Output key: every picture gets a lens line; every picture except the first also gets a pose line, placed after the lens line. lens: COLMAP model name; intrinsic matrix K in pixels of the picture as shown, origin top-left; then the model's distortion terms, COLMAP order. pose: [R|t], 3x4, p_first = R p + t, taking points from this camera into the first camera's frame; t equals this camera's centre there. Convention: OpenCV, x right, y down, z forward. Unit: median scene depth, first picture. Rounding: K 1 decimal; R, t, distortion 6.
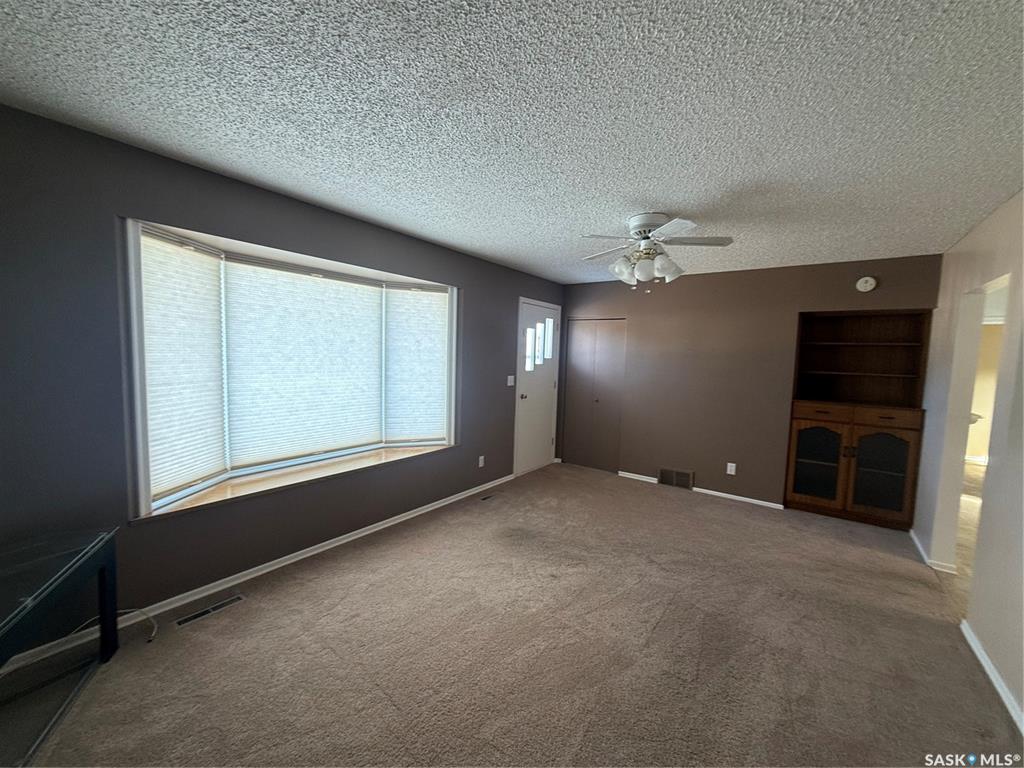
lens RADIAL K [[405.4, 0, 521.7], [0, 405.4, 385.0], [0, 0, 1]] dist [0.007040, 0.000715]
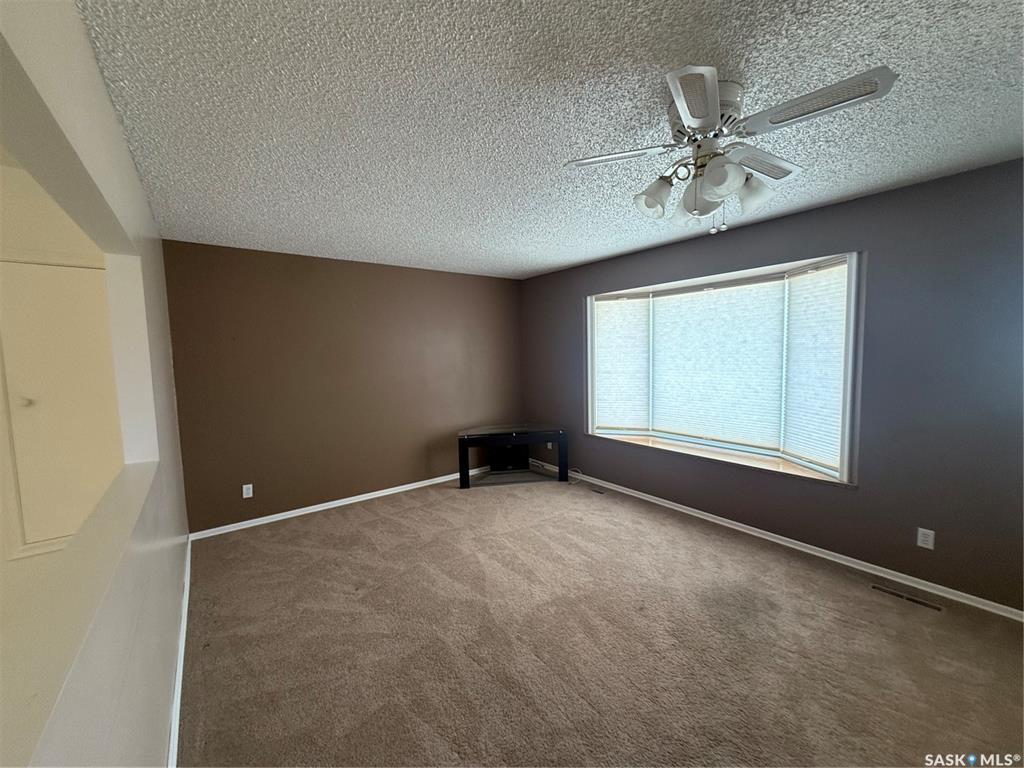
lens RADIAL K [[405.4, 0, 520.1], [0, 405.4, 386.8], [0, 0, 1]] dist [0.007040, 0.000715]
pose [[-0.274411, 0.057851, -0.959871, 0.783735], [-0.059866, 0.995225, 0.077096, -0.042137], [0.959747, 0.078620, -0.269637, 0.789805]]
